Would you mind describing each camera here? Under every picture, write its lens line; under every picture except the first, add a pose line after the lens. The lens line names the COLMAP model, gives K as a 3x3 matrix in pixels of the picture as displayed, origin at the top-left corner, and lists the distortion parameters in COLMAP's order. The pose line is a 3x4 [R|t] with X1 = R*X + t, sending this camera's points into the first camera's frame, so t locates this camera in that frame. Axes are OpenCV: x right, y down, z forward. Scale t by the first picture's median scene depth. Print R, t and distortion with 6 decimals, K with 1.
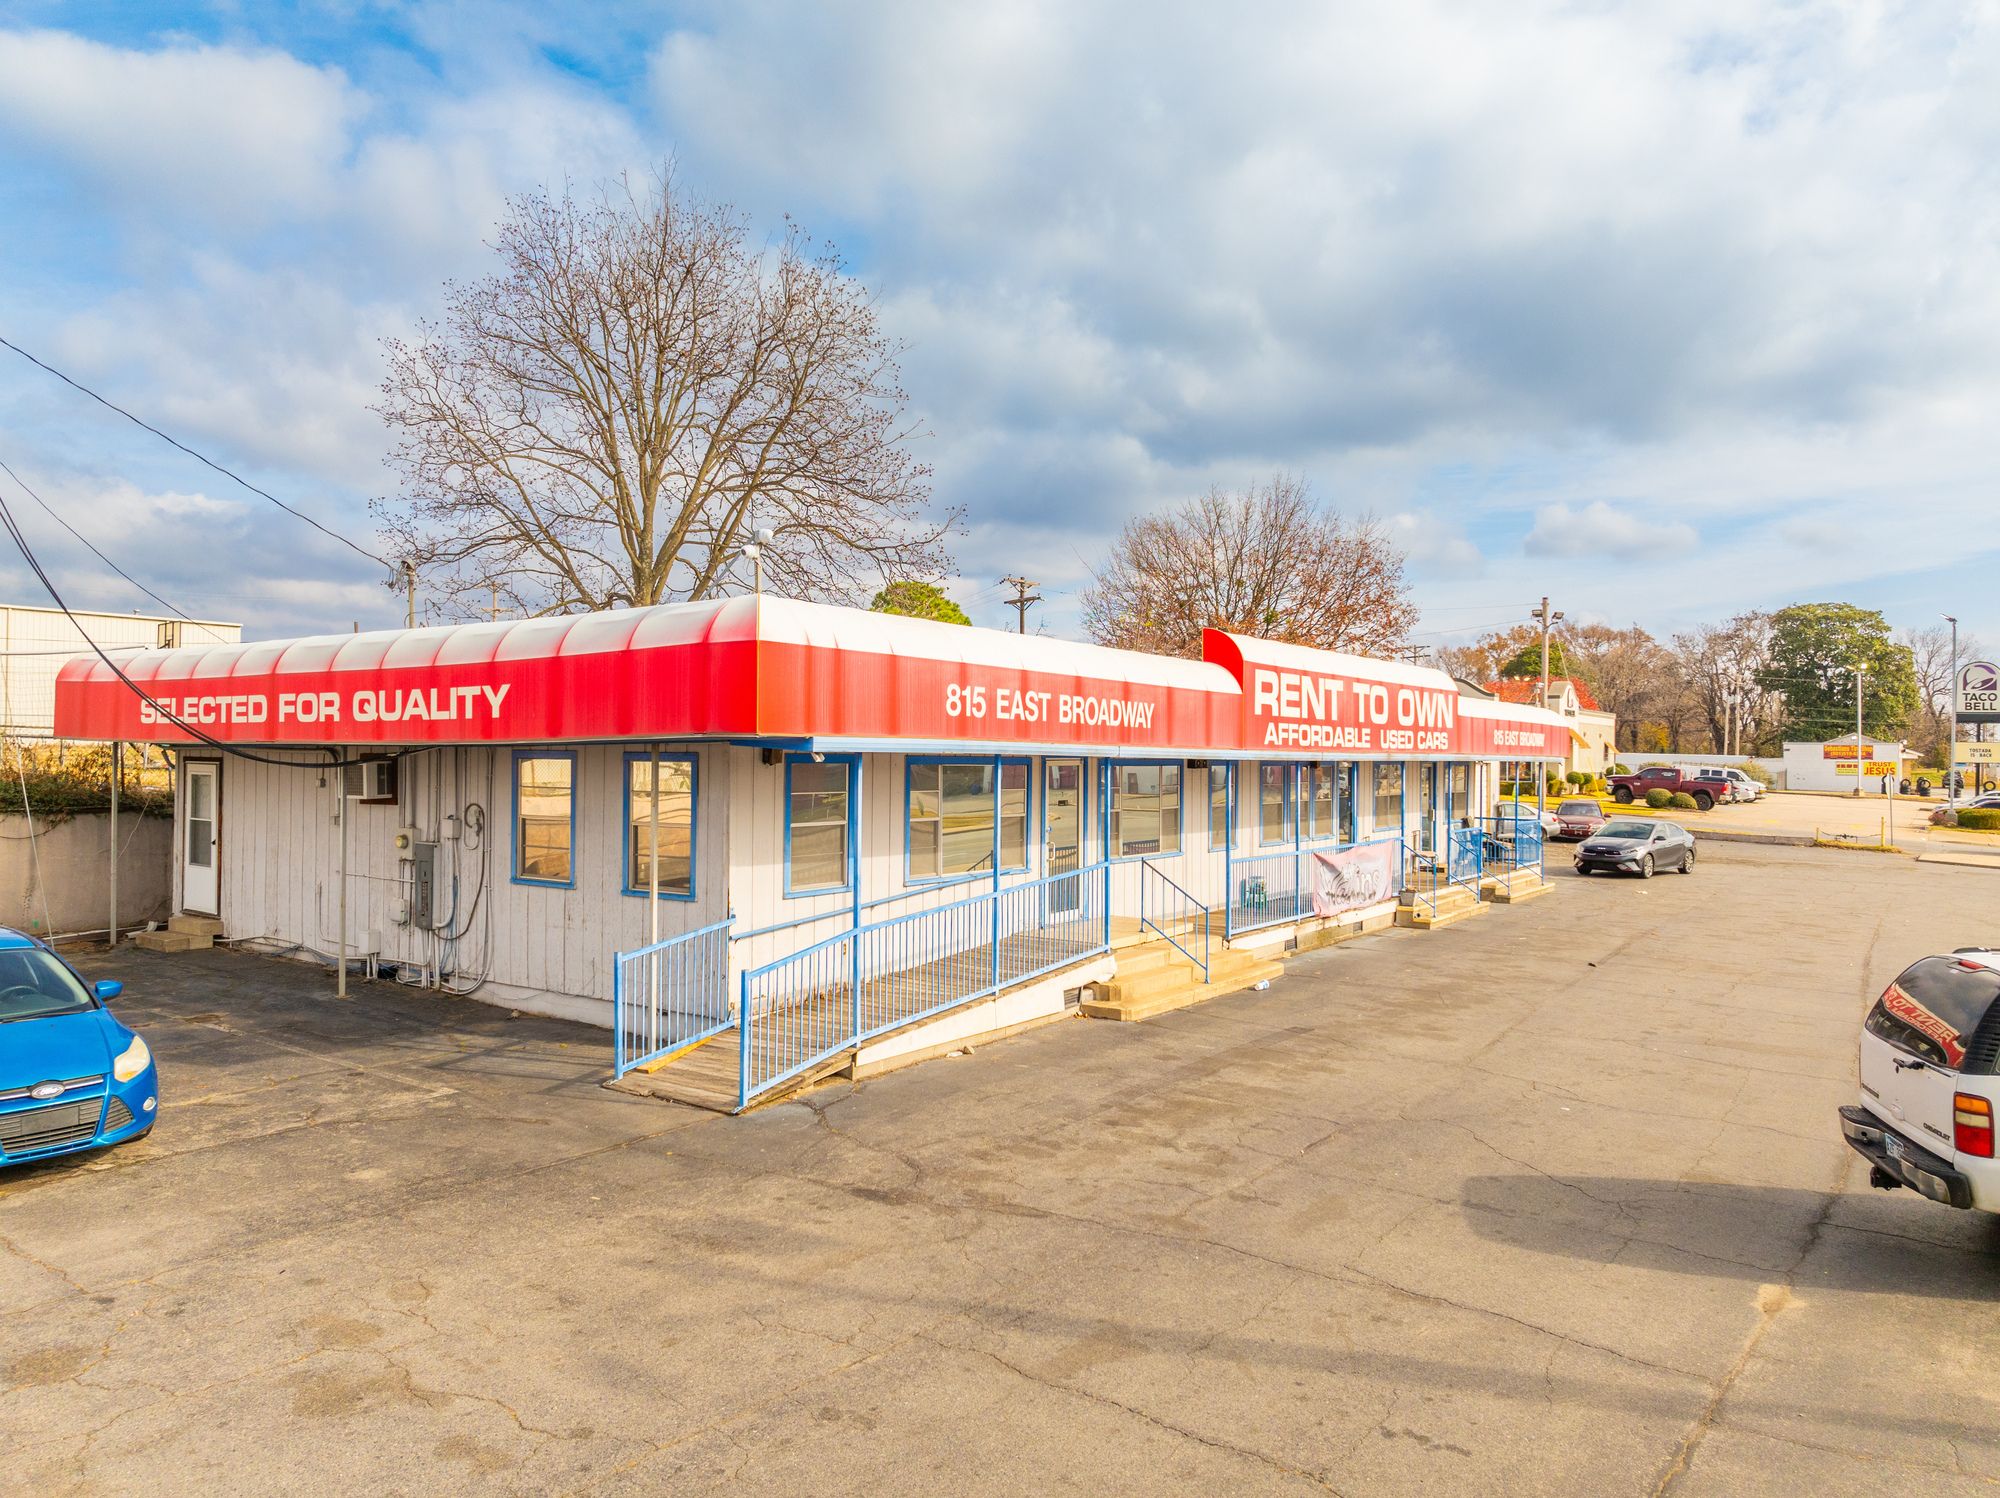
lens RADIAL K [[1412.5, 0, 1000.0], [0, 1412.5, 749.0], [0, 0, 1]] dist [-0.012840, -0.039235]
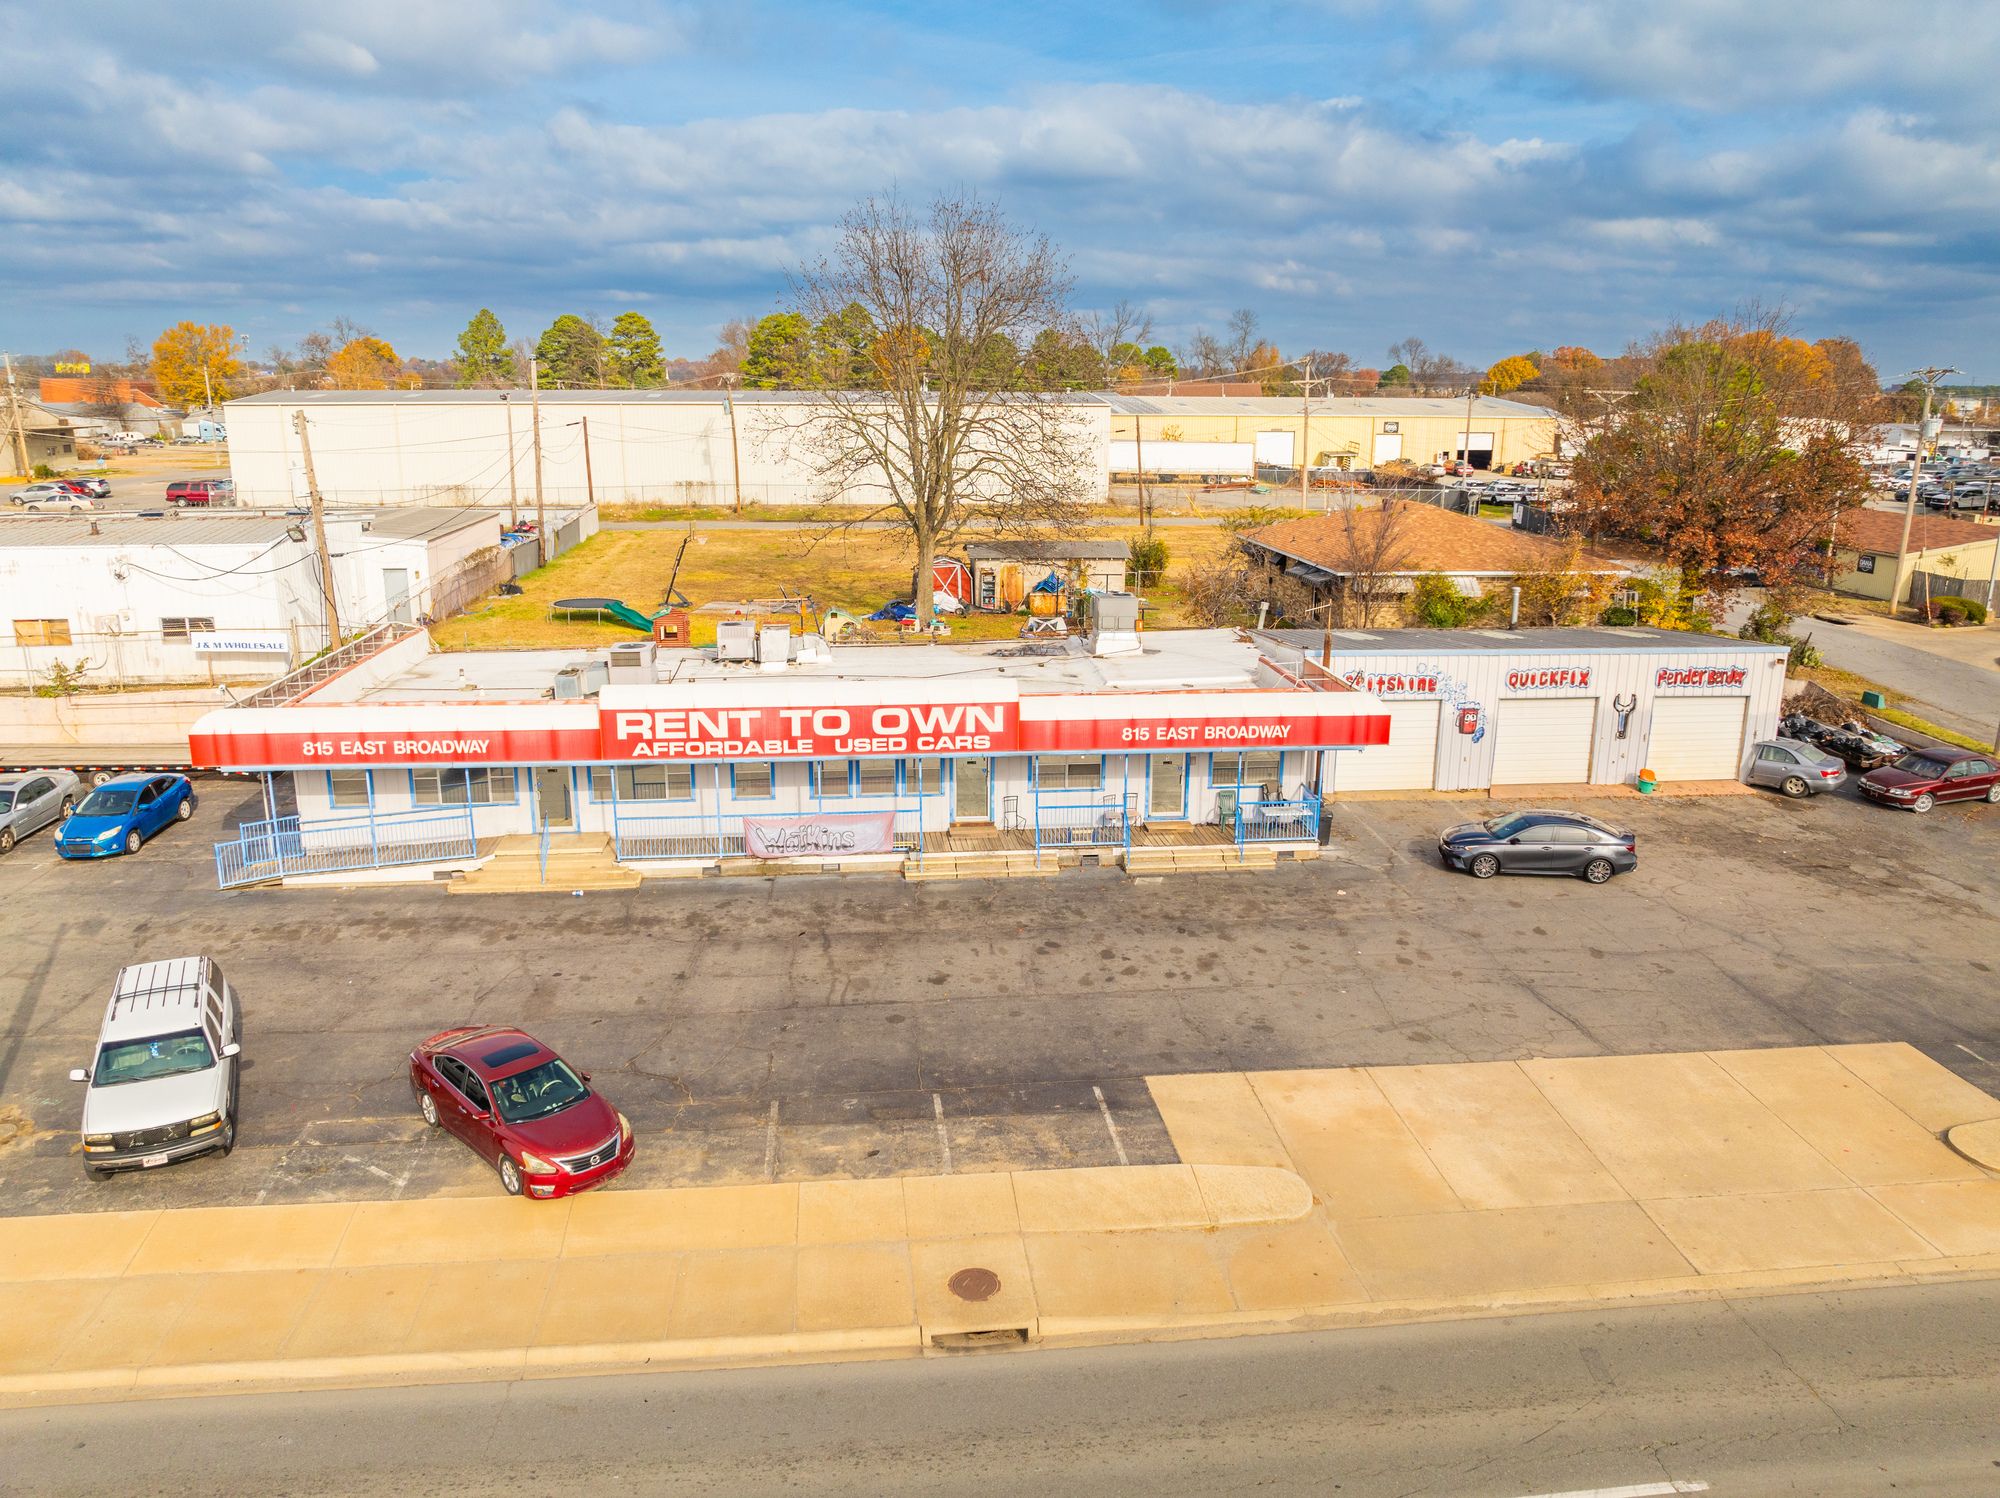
lens RADIAL K [[1412.5, 0, 1000.0], [0, 1412.5, 749.0], [0, 0, 1]] dist [-0.012840, -0.039235]
pose [[0.649685, 0.182540, -0.737963, 2.136929], [0.003329, 0.970051, 0.242879, -0.522547], [0.760197, -0.160252, 0.629619, 0.337029]]
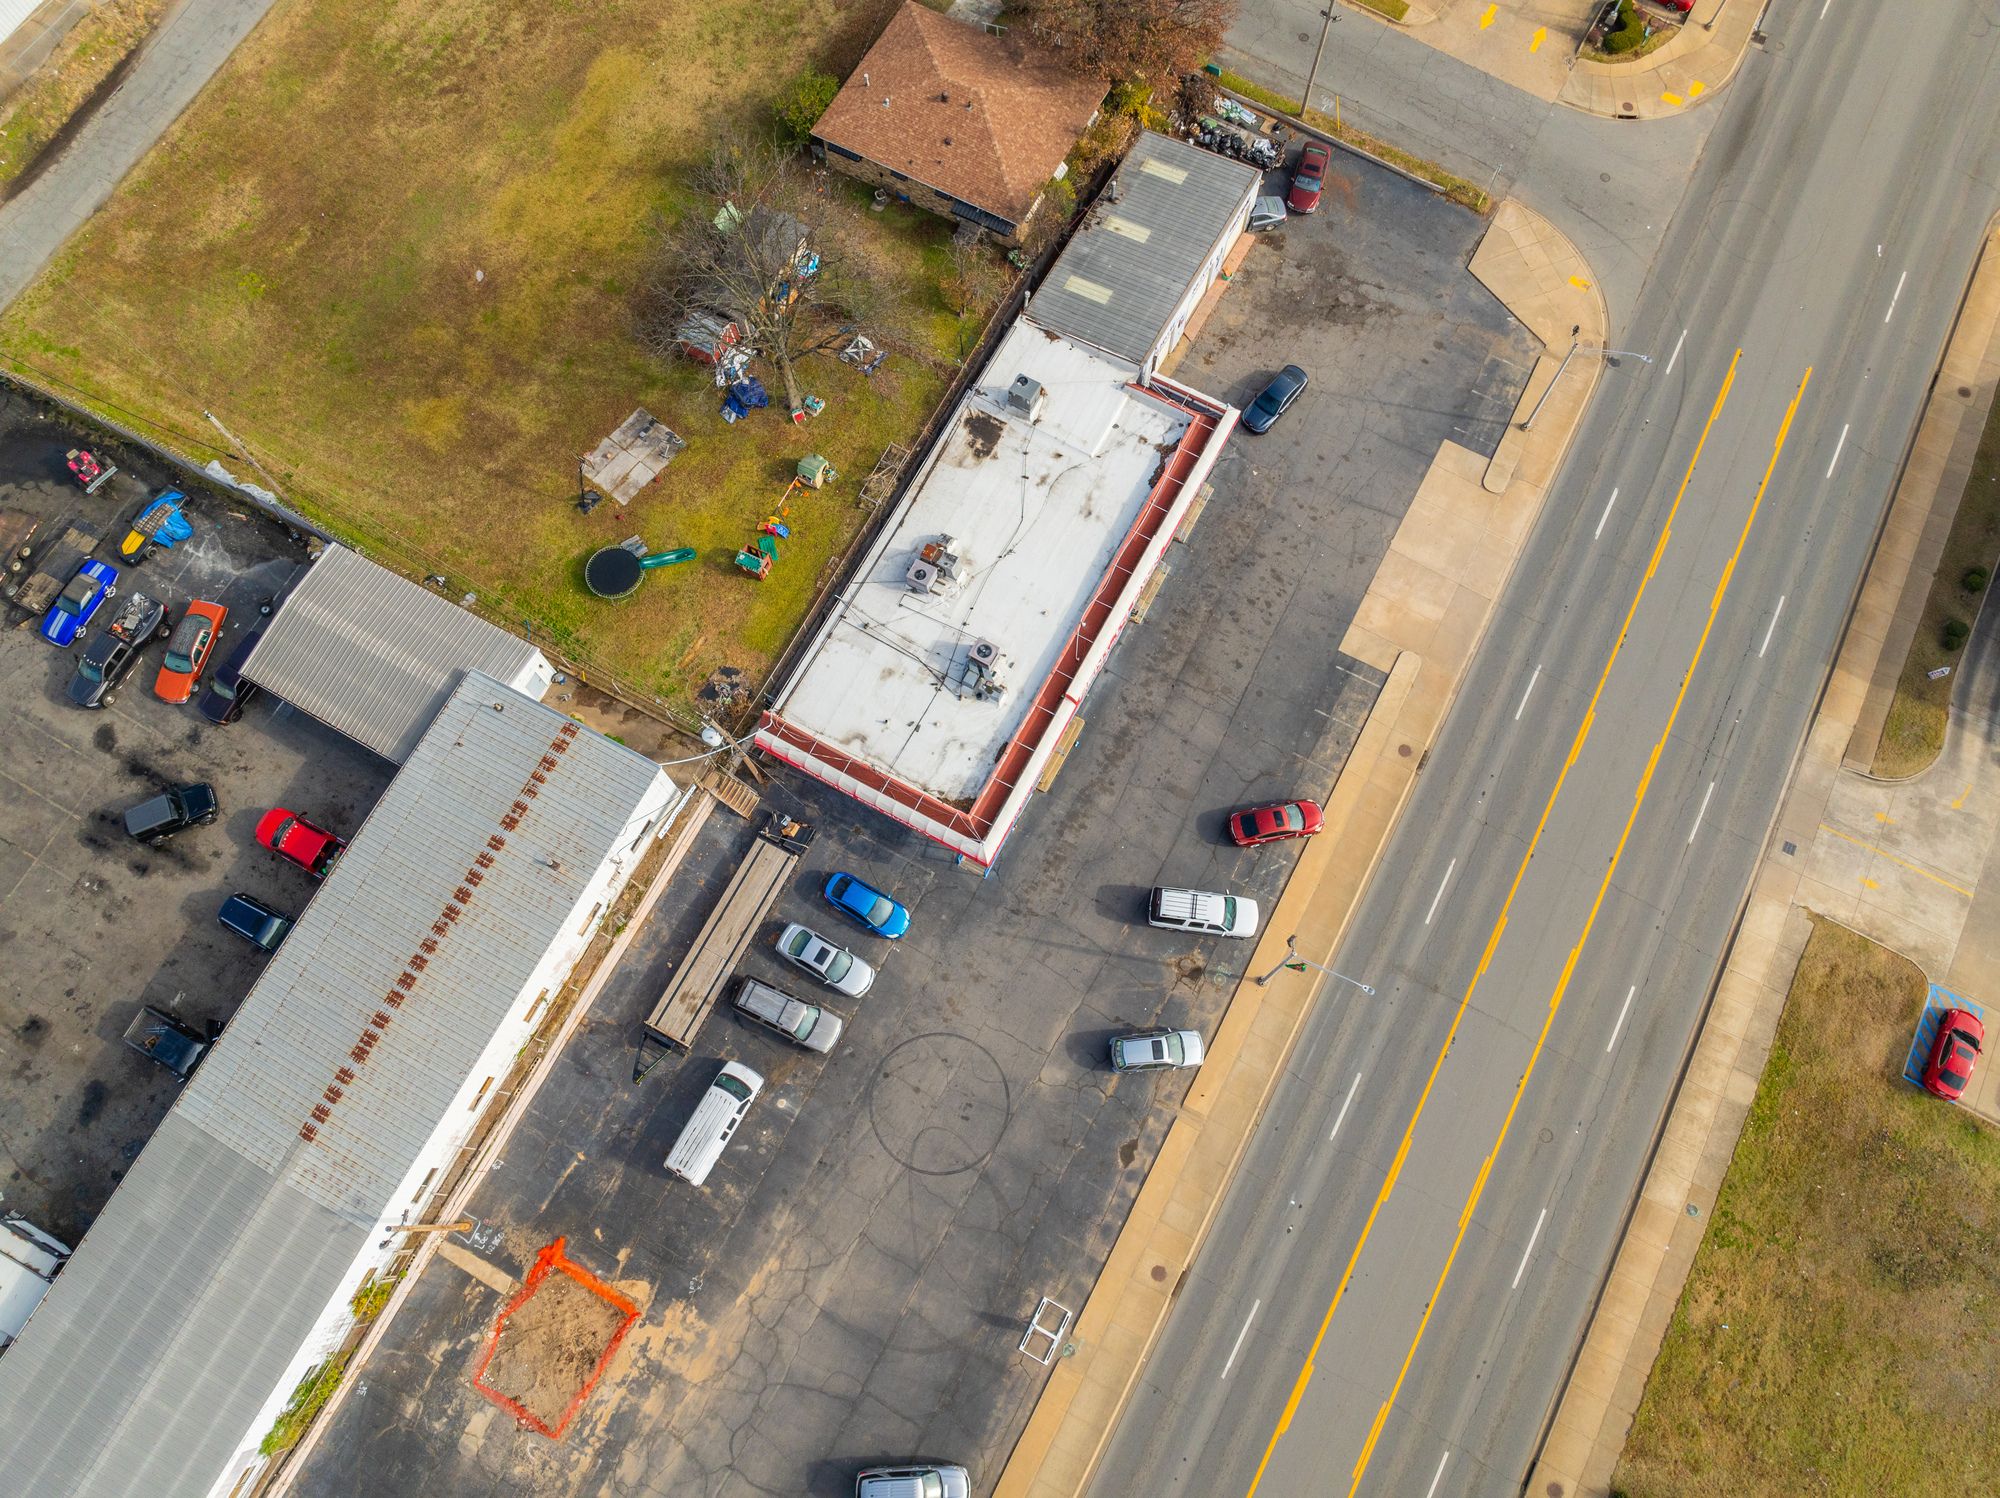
lens RADIAL K [[1412.5, 0, 1000.0], [0, 1412.5, 749.0], [0, 0, 1]] dist [-0.012840, -0.039235]
pose [[0.994335, -0.105269, 0.014723, -0.111254], [0.018130, 0.304443, 0.952358, -4.282460], [-0.104736, -0.946696, 0.304626, -0.267743]]
